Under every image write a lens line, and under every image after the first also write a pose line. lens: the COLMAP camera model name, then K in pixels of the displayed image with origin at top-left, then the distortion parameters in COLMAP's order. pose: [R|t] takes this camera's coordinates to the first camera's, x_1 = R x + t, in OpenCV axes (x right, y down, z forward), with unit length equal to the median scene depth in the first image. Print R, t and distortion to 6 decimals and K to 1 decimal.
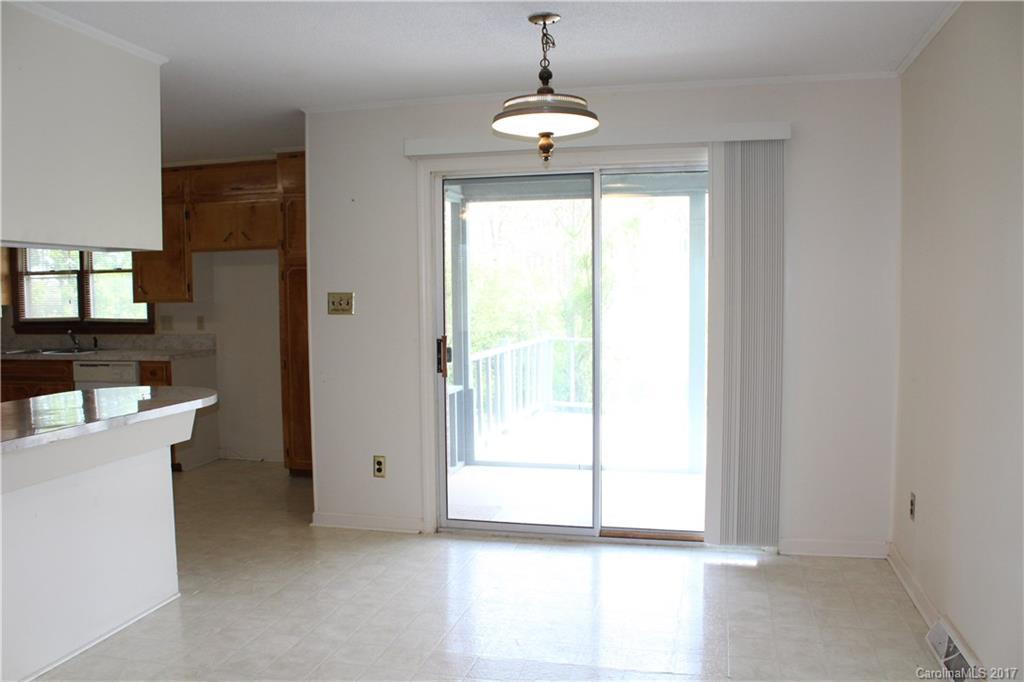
lens RADIAL K [[849.0, 0, 506.9], [0, 849.0, 353.5], [0, 0, 1]] dist [-0.169031, 0.151620]
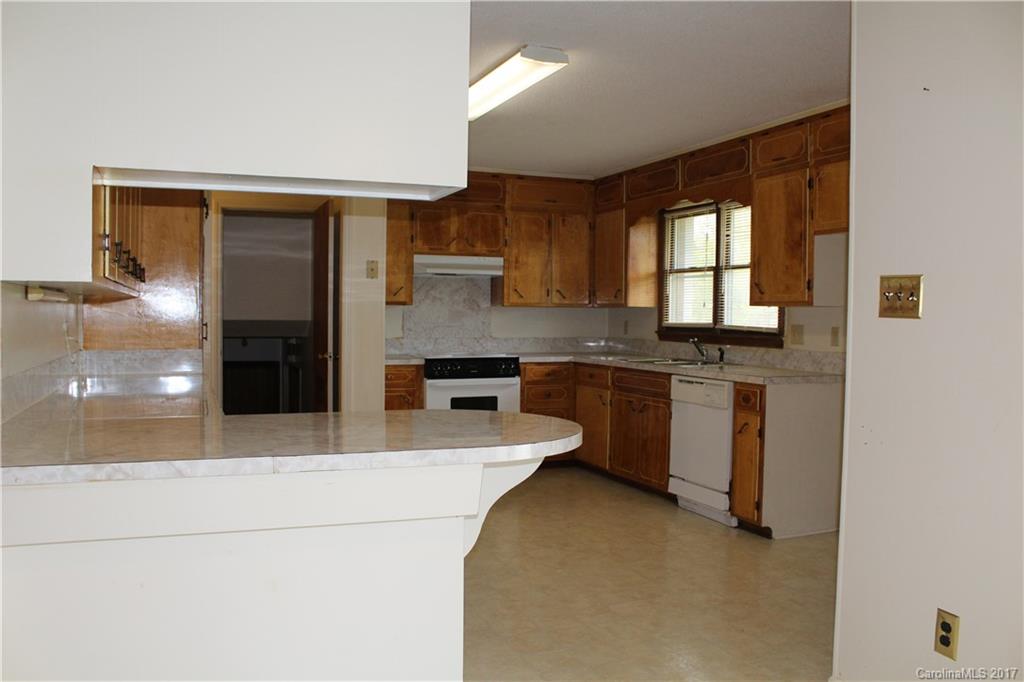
lens RADIAL K [[849.0, 0, 506.9], [0, 849.0, 353.5], [0, 0, 1]] dist [-0.169031, 0.151620]
pose [[0.577250, 0.055477, -0.814681, 0.050939], [-0.079130, 0.996794, 0.011810, -0.008090], [0.812724, 0.057649, 0.579789, 0.359003]]
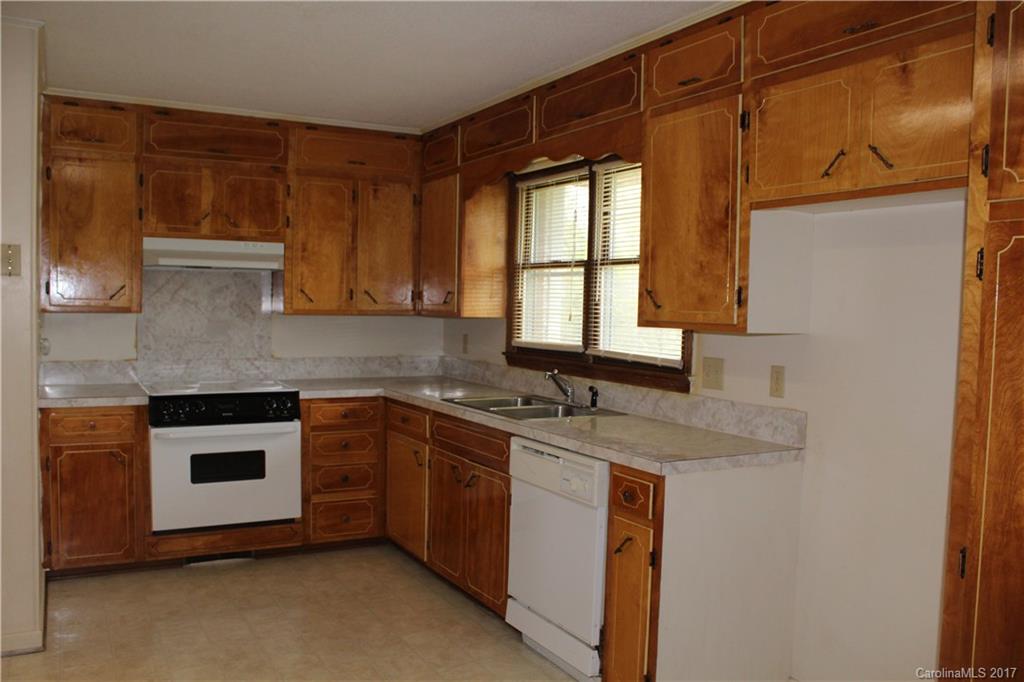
lens RADIAL K [[849.0, 0, 506.9], [0, 849.0, 353.5], [0, 0, 1]] dist [-0.169031, 0.151620]
pose [[0.677313, 0.068851, -0.732466, -0.147994], [-0.086004, 0.996195, 0.014113, -0.045041], [0.730651, 0.053436, 0.680657, 0.604745]]
